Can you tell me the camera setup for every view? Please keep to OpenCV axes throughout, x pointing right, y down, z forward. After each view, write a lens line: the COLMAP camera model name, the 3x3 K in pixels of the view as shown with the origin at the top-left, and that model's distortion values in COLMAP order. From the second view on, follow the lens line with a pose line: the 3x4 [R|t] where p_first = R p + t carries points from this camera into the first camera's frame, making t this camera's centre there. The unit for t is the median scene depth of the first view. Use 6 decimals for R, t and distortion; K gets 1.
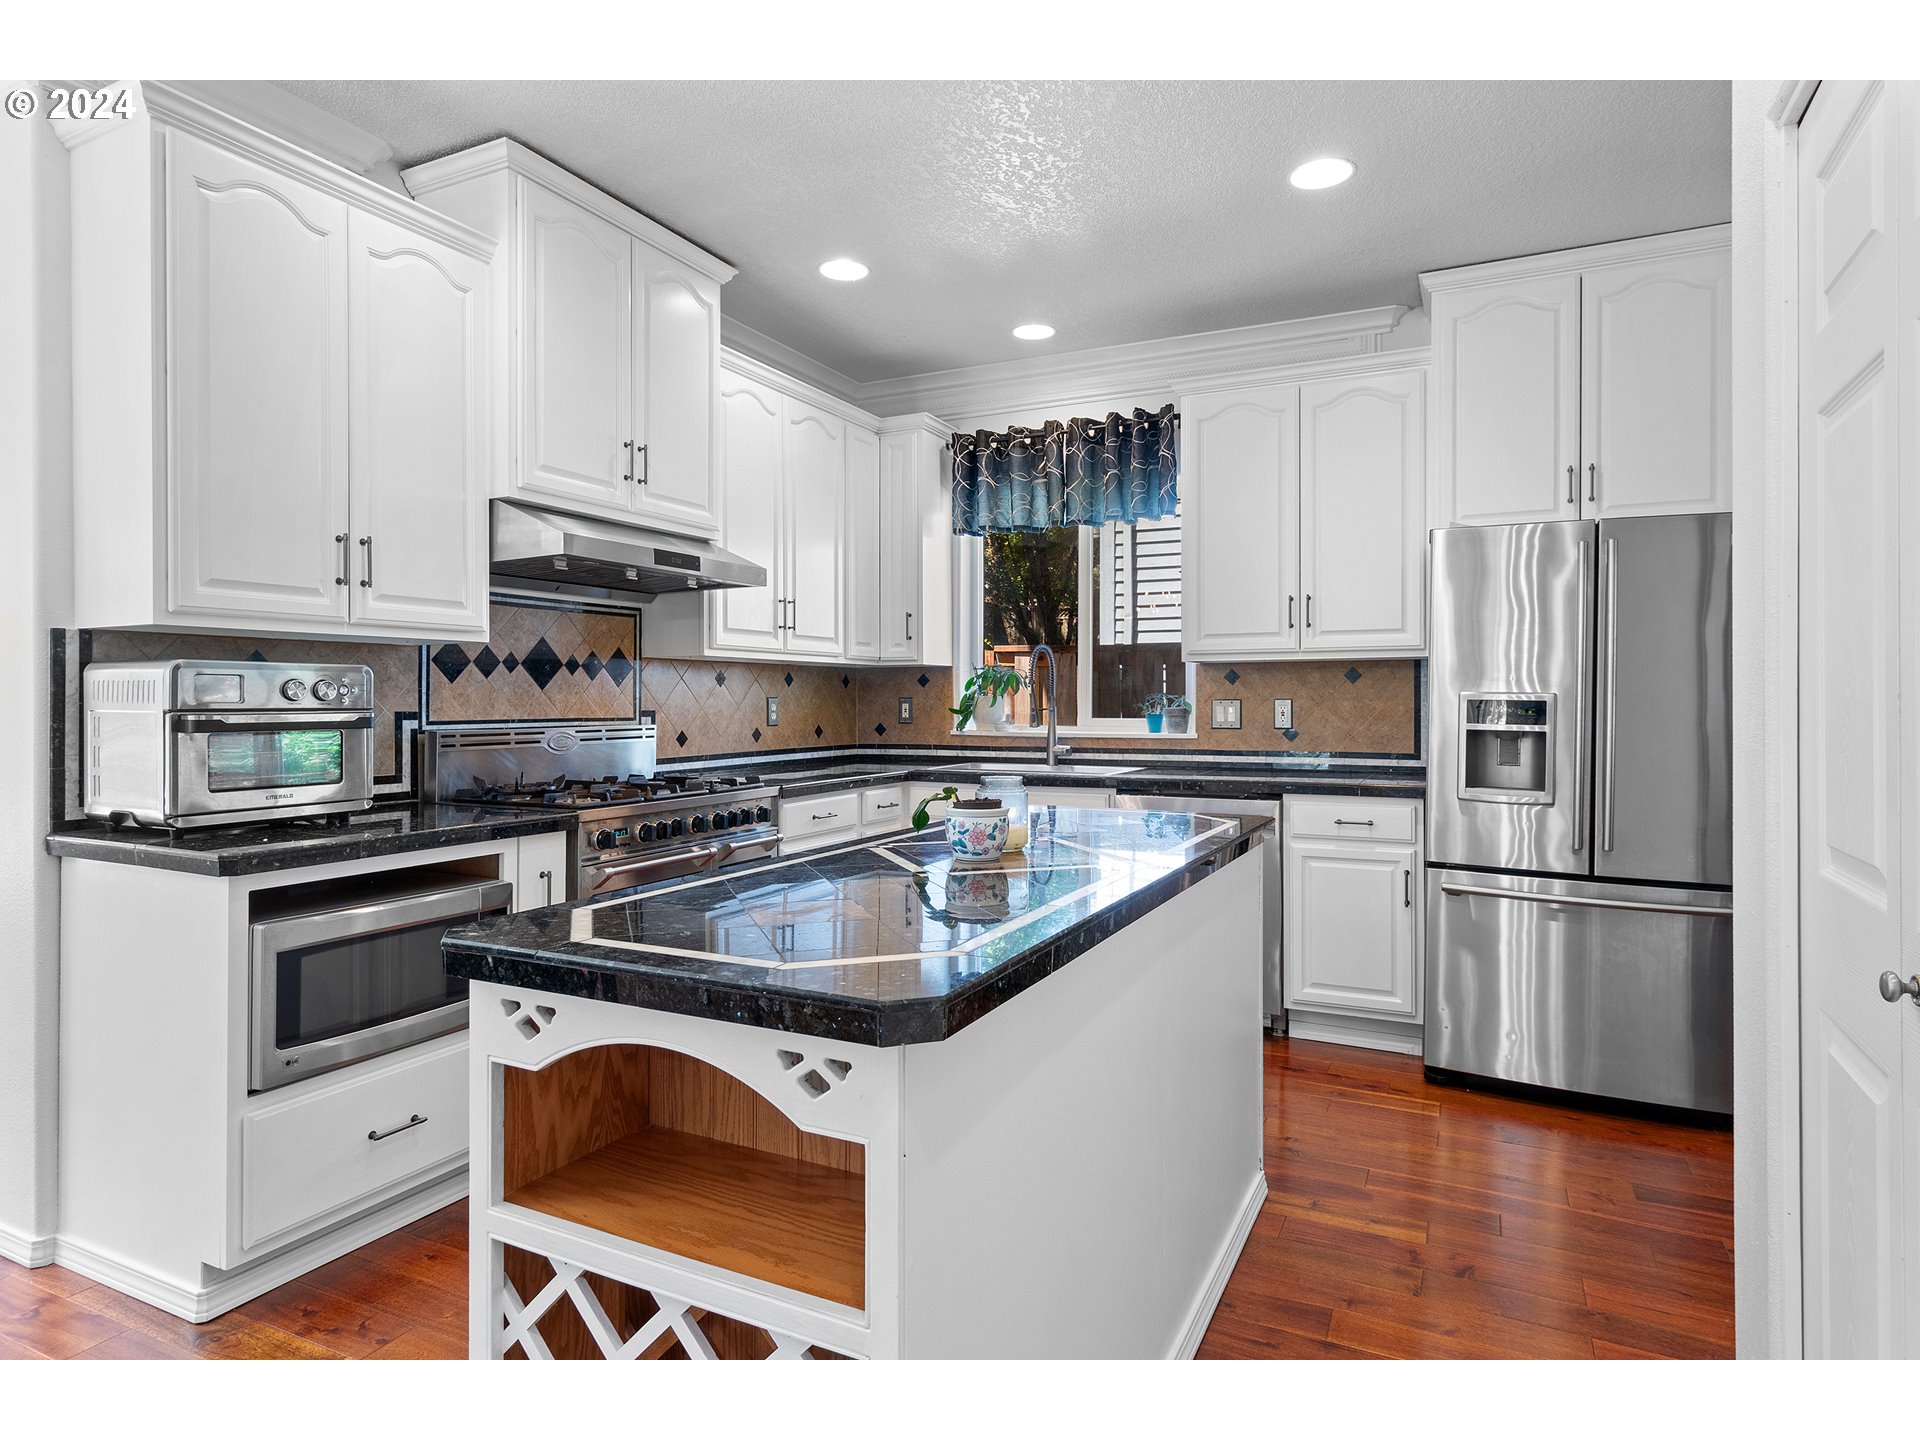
lens RADIAL K [[1083.4, 0, 953.2], [0, 1083.4, 703.3], [0, 0, 1]] dist [-0.001819, 0.005461]
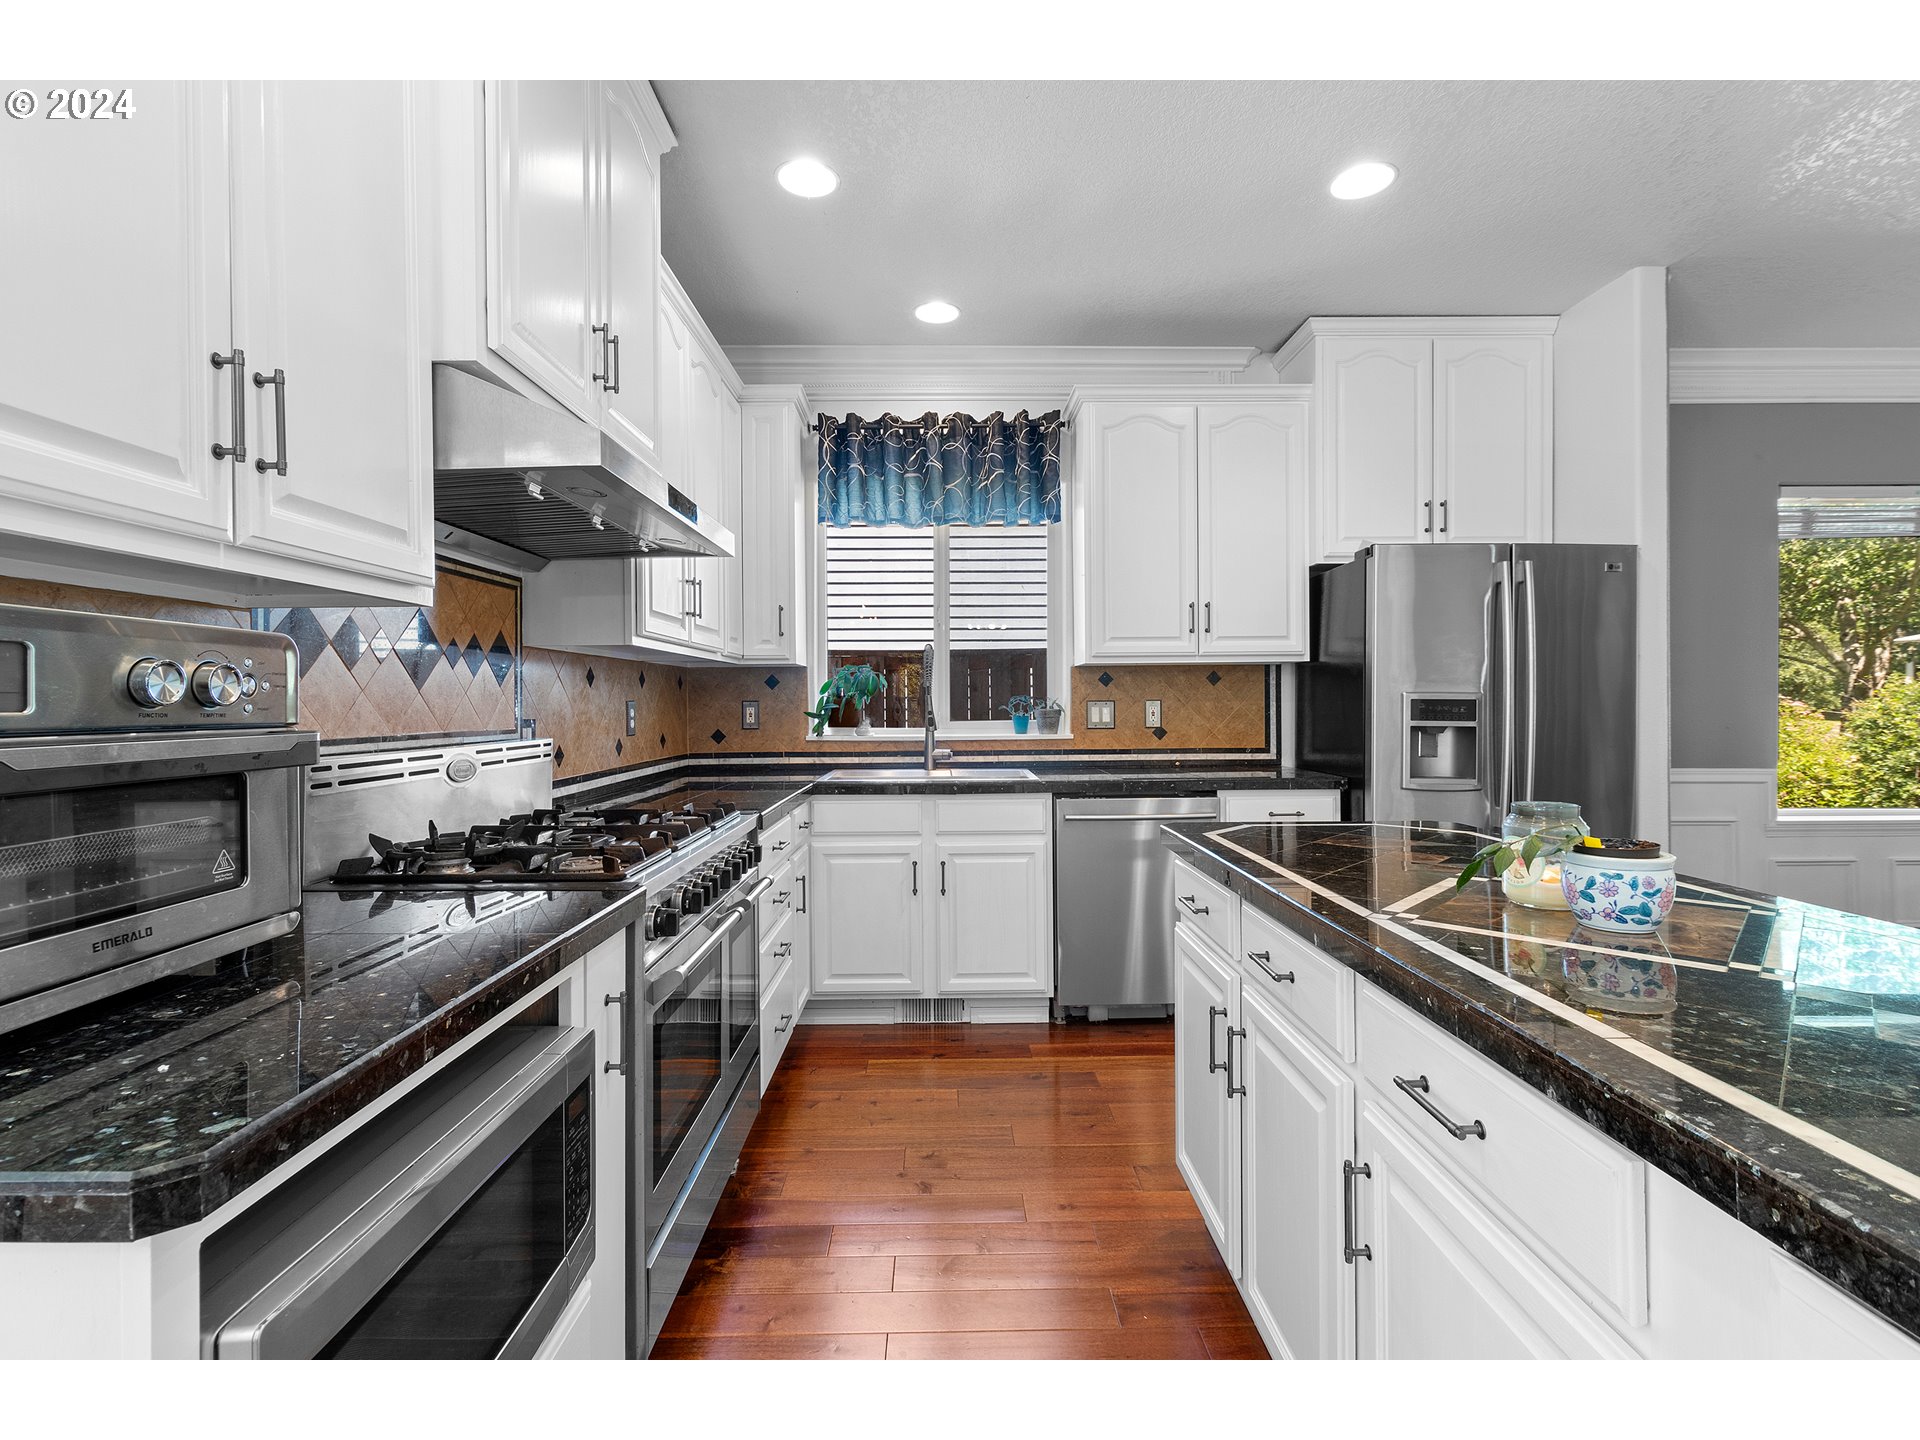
lens RADIAL K [[897.5, 0, 960.8], [0, 897.5, 705.2], [0, 0, 1]] dist [-0.001681, 0.001949]
pose [[0.891960, -0.006917, 0.452060, -0.325206], [0.007601, 0.999971, 0.000304, -0.000678], [-0.452050, 0.003165, 0.891987, 0.362619]]
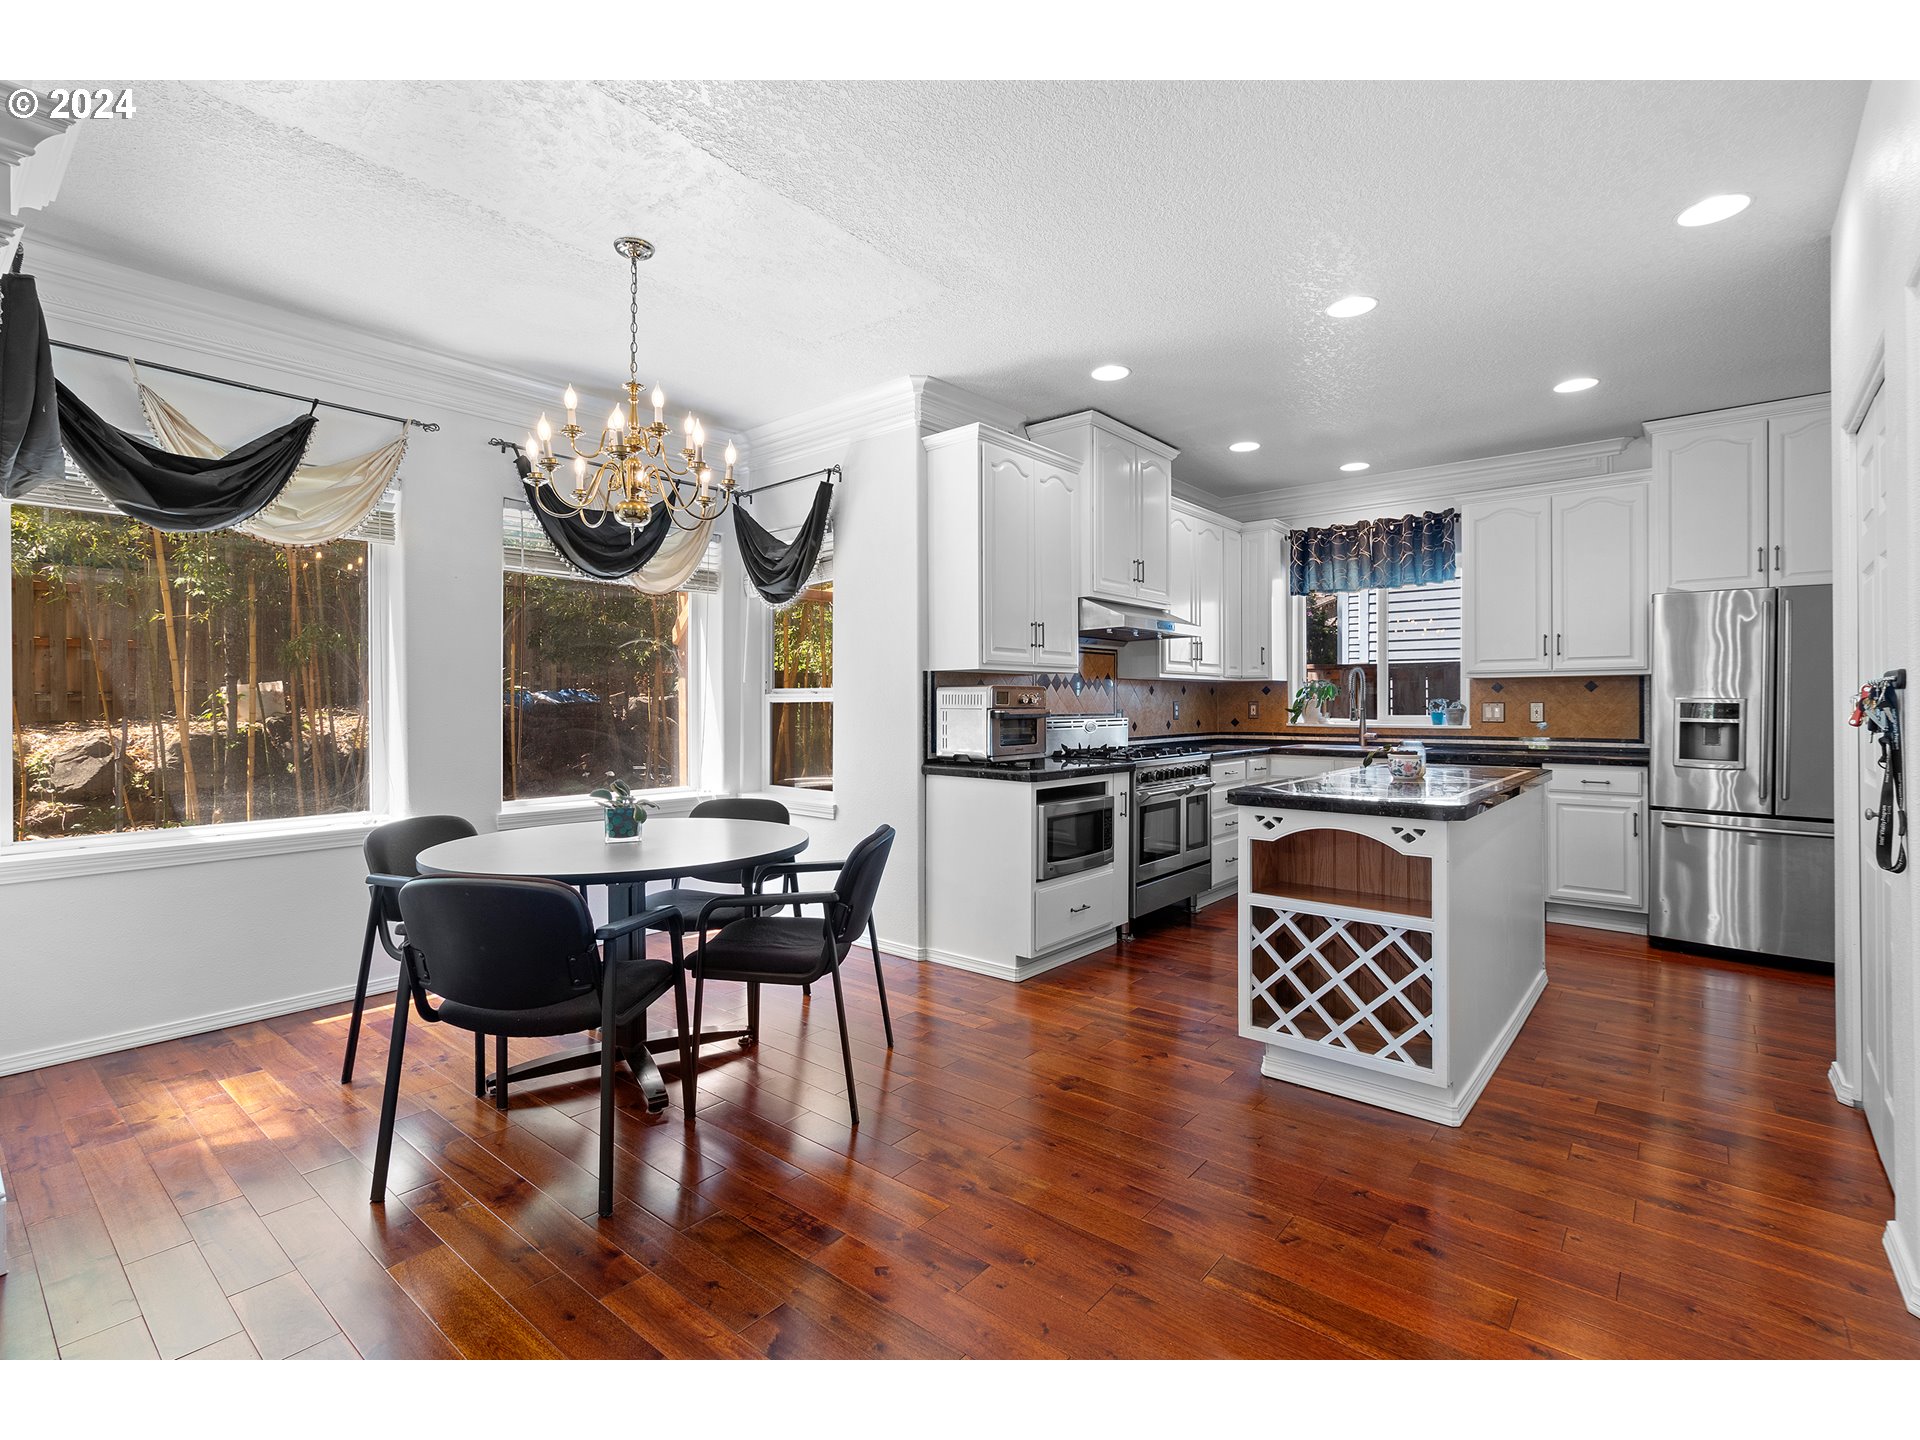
lens RADIAL K [[897.5, 0, 950.0], [0, 897.5, 701.2], [0, 0, 1]] dist [-0.001681, 0.001949]
pose [[0.970179, -0.001255, -0.242386, -0.219280], [-0.000004, 0.999987, -0.005193, 0.000983], [0.242389, 0.005040, 0.970166, -0.479226]]
